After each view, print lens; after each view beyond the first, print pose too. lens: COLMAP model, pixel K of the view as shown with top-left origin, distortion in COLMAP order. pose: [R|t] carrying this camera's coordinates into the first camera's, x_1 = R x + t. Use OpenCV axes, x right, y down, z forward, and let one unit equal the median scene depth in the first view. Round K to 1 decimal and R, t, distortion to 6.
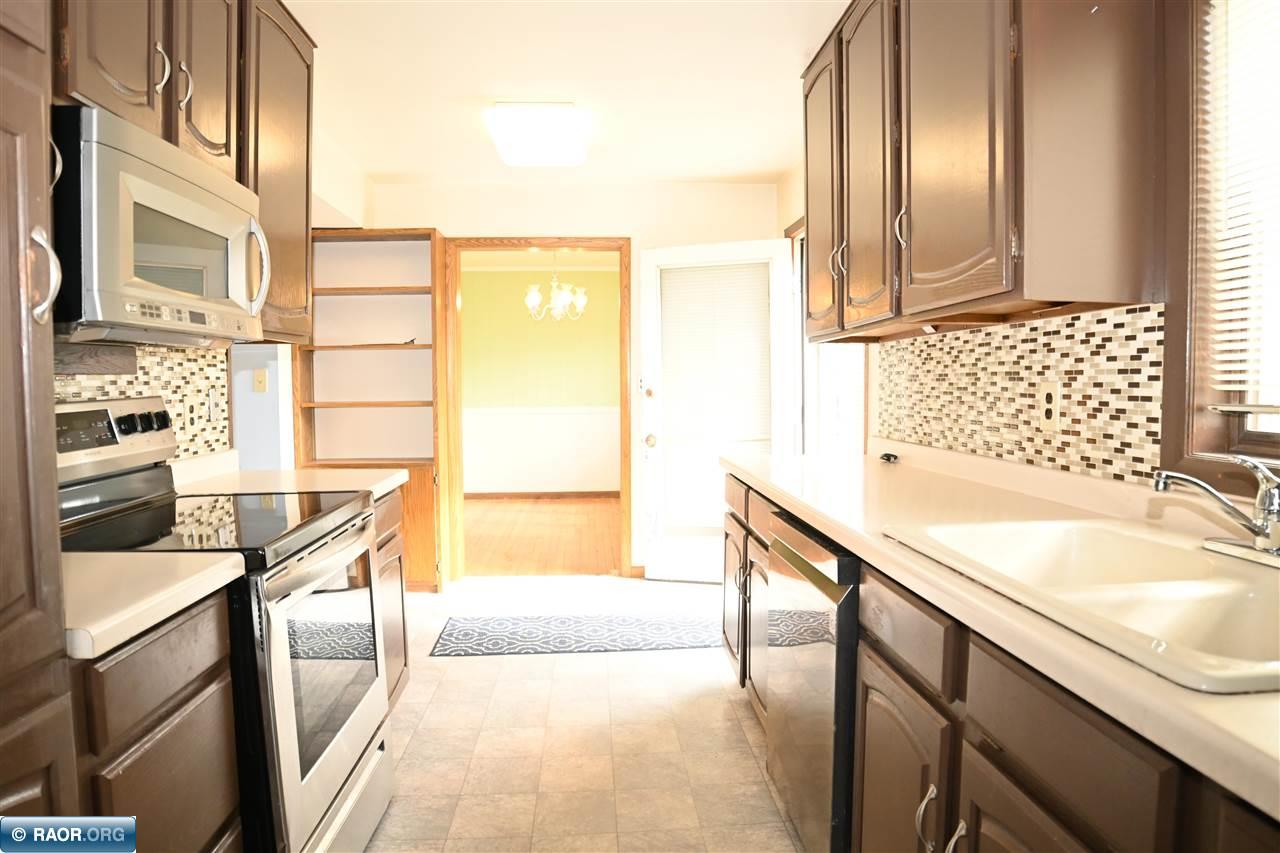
lens RADIAL K [[793.1, 0, 626.8], [0, 793.1, 428.4], [0, 0, 1]] dist [-0.051607, 0.000338]
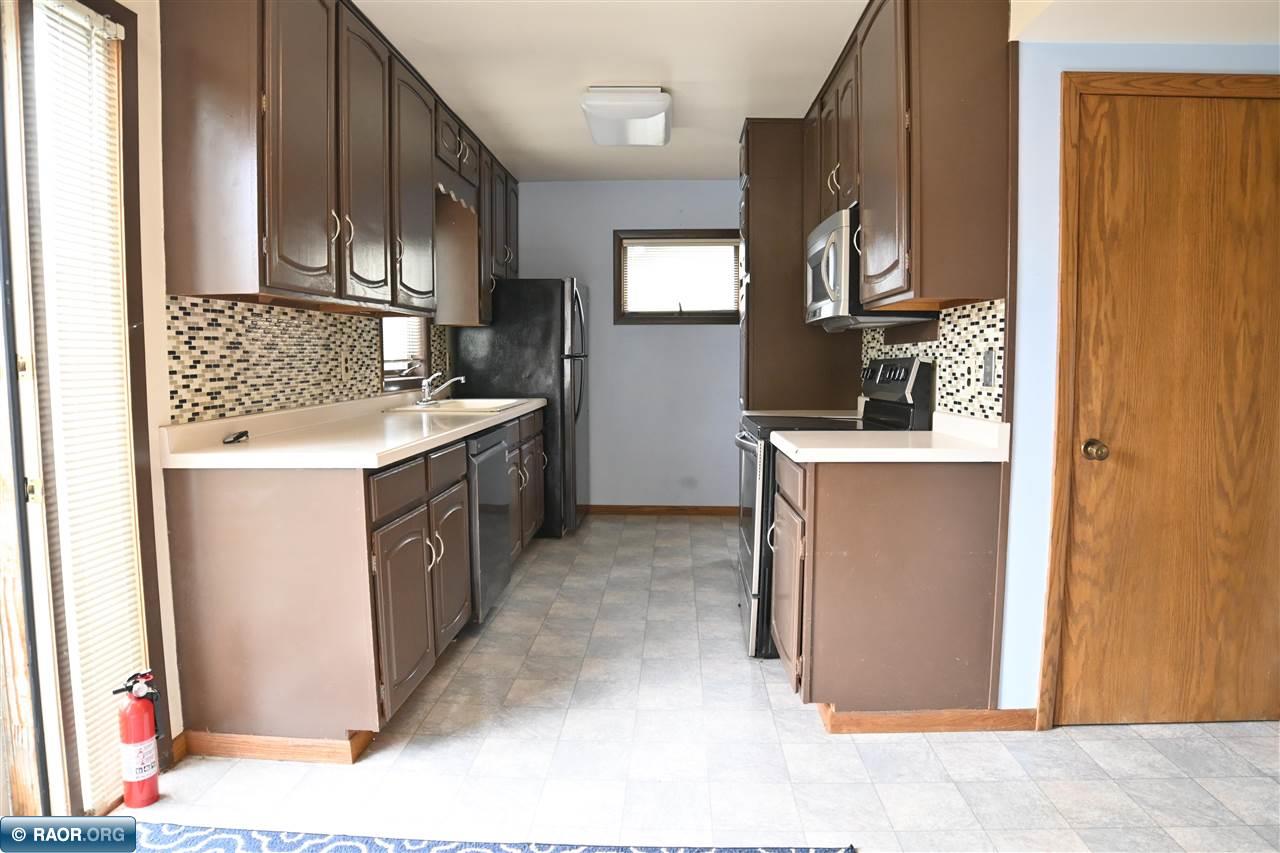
lens RADIAL K [[793.1, 0, 641.2], [0, 793.1, 423.9], [0, 0, 1]] dist [-0.051607, 0.000338]
pose [[-0.995690, -0.001439, 0.092732, -0.221466], [0.011651, 0.990017, 0.140466, -0.108874], [-0.092008, 0.140941, -0.985733, 2.123211]]
